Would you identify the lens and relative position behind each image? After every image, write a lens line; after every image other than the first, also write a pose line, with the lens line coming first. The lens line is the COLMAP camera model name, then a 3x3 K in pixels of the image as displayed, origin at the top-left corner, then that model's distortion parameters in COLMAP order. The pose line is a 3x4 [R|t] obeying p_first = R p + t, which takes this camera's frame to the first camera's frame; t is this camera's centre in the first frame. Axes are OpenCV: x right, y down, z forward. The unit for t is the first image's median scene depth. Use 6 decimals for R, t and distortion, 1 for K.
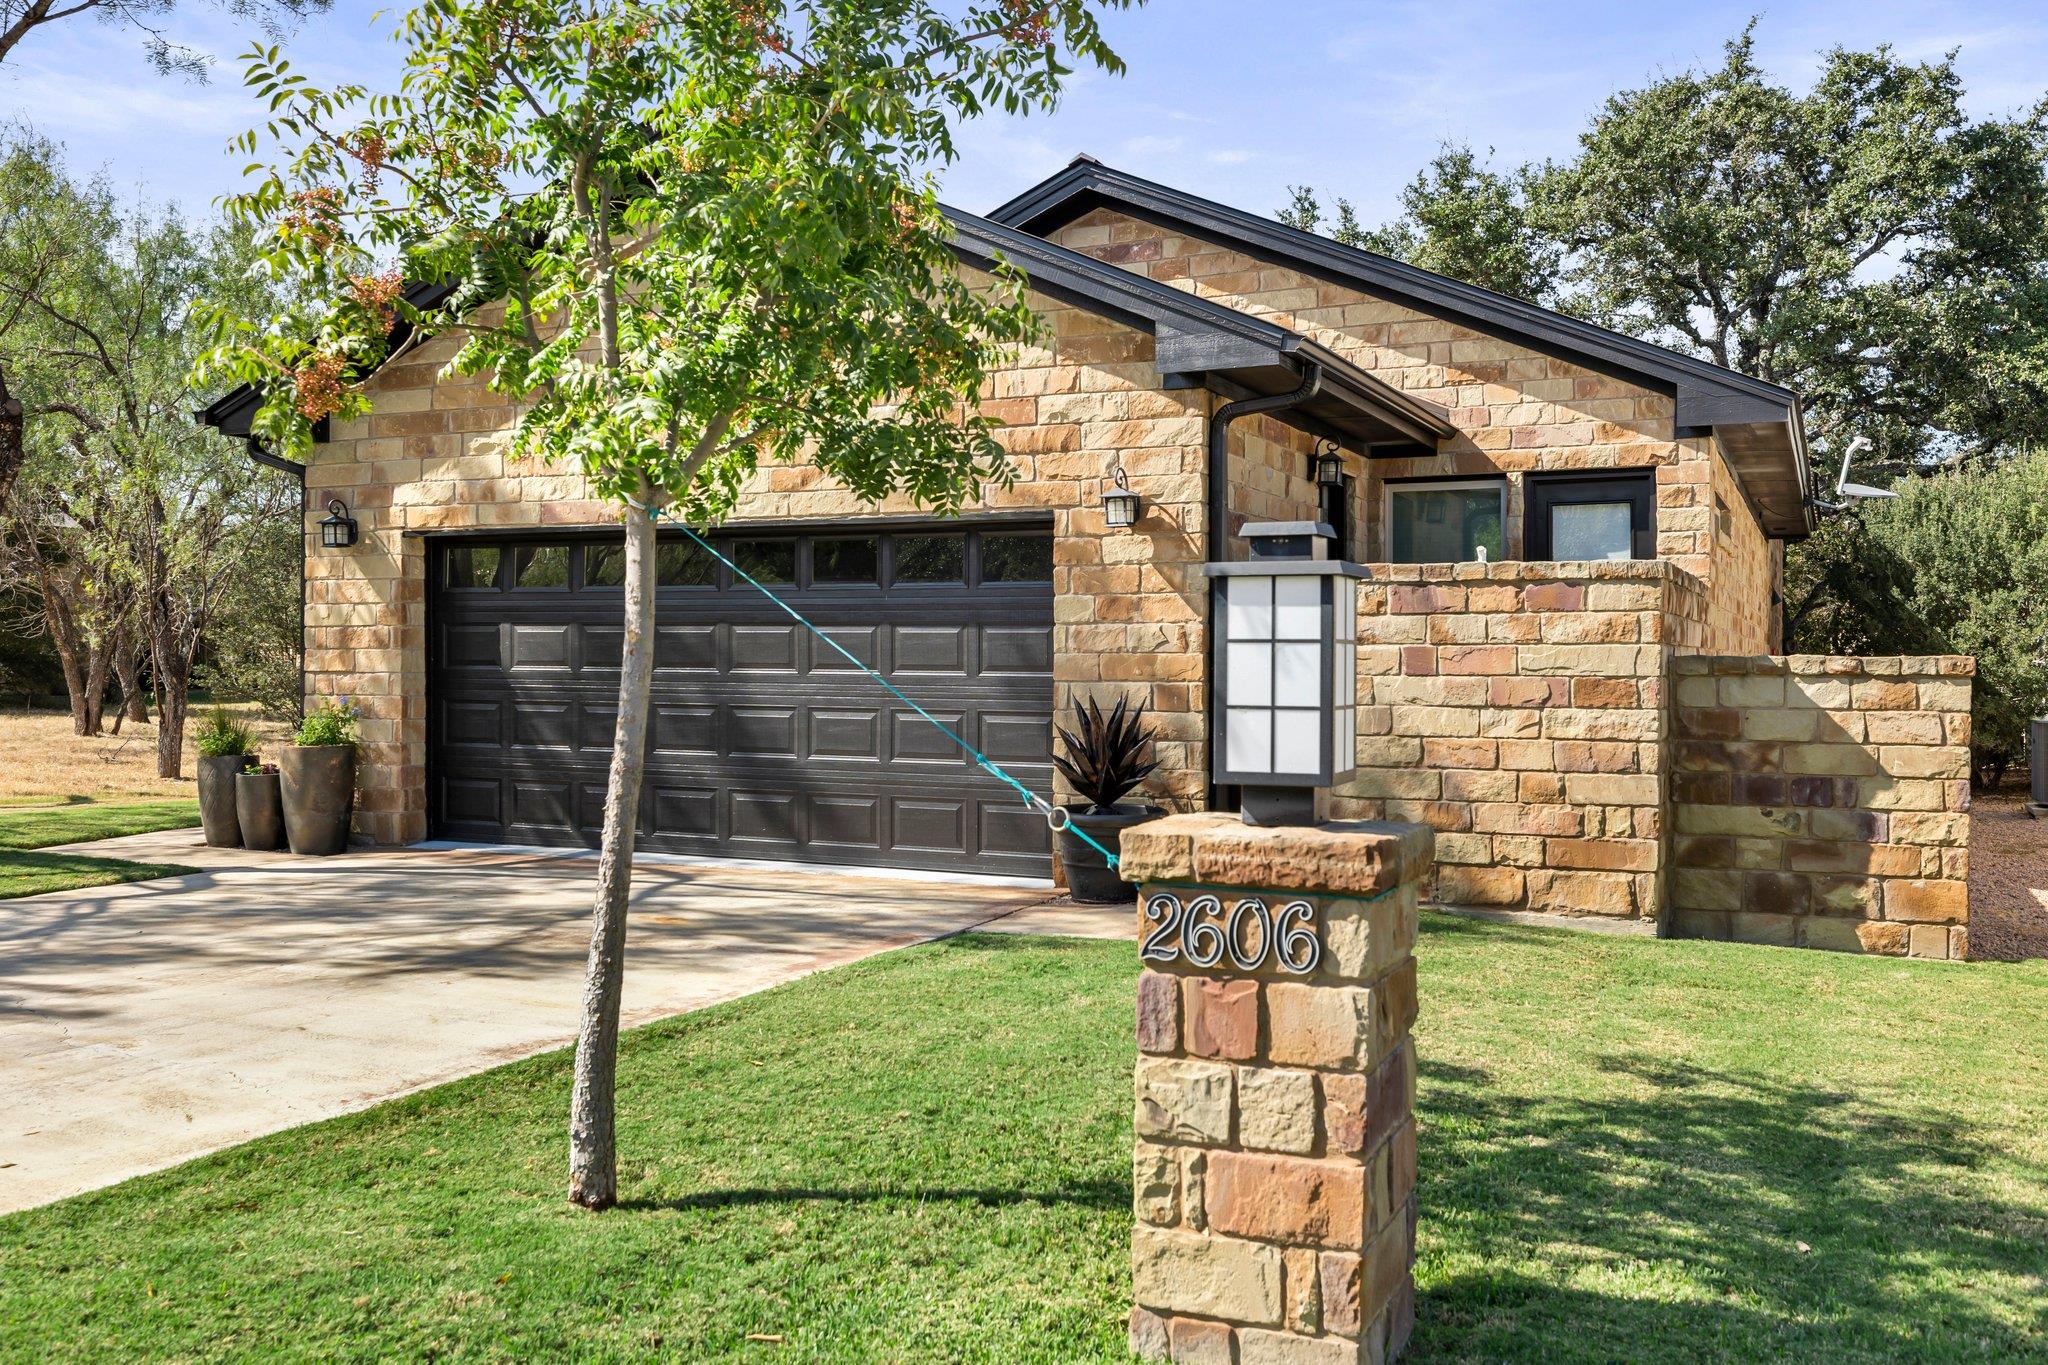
lens RADIAL K [[1817.5, 0, 1024.0], [0, 1817.5, 681.3], [0, 0, 1]] dist [0.018751, 0.000485]
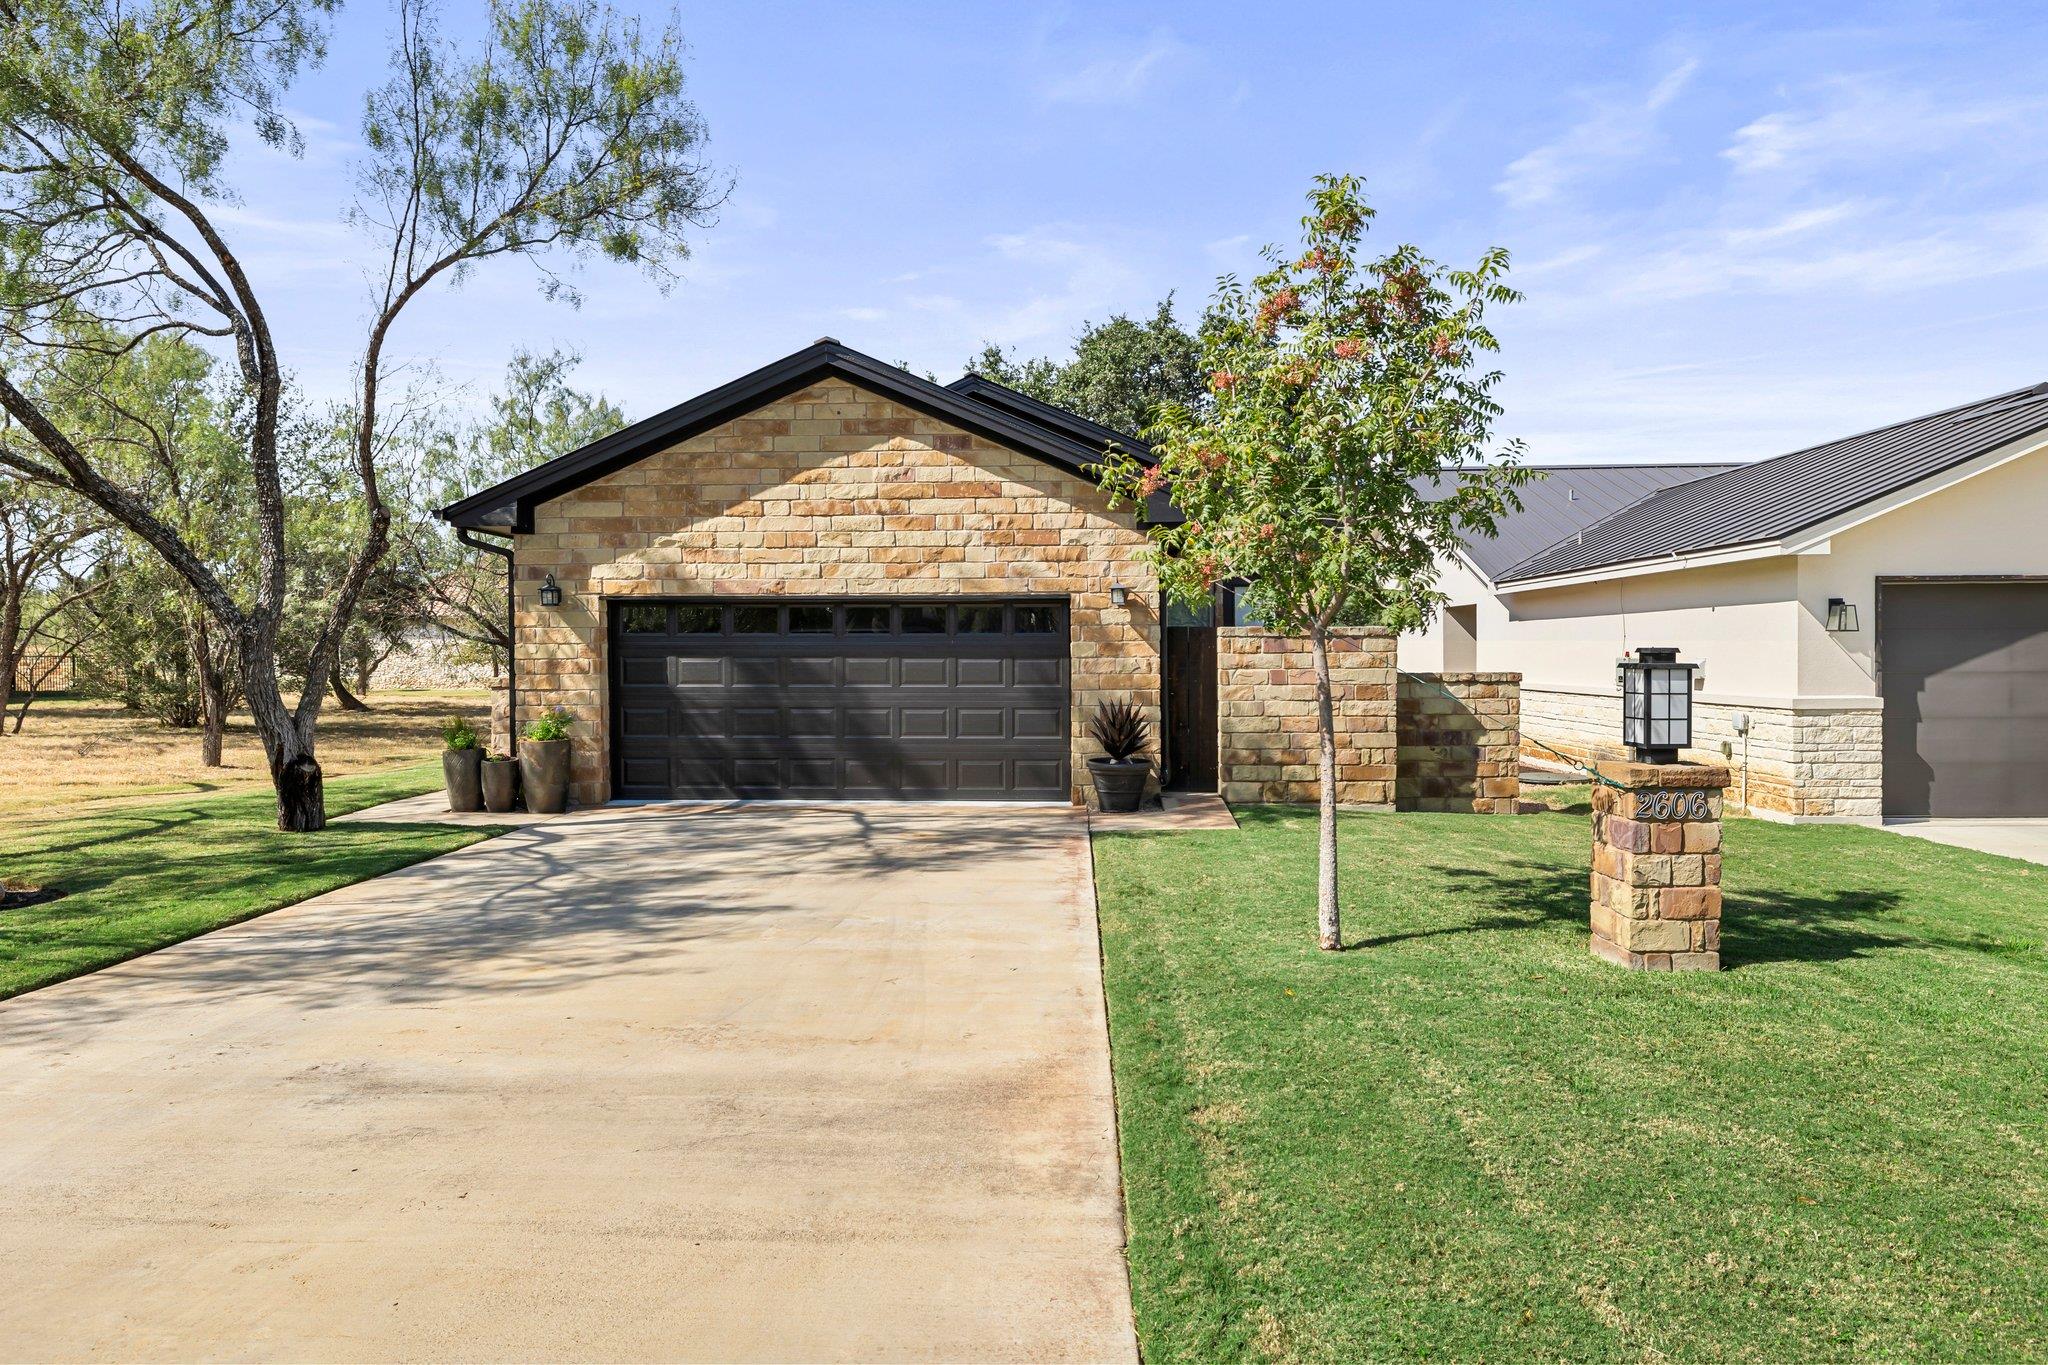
lens RADIAL K [[1246.4, 0, 1024.4], [0, 1246.4, 685.4], [0, 0, 1]] dist [0.009338, 0.000962]
pose [[0.920900, -0.018384, 0.389365, -0.515656], [0.012013, 0.999751, 0.018790, -0.028943], [-0.389614, -0.012626, 0.920892, -0.108038]]
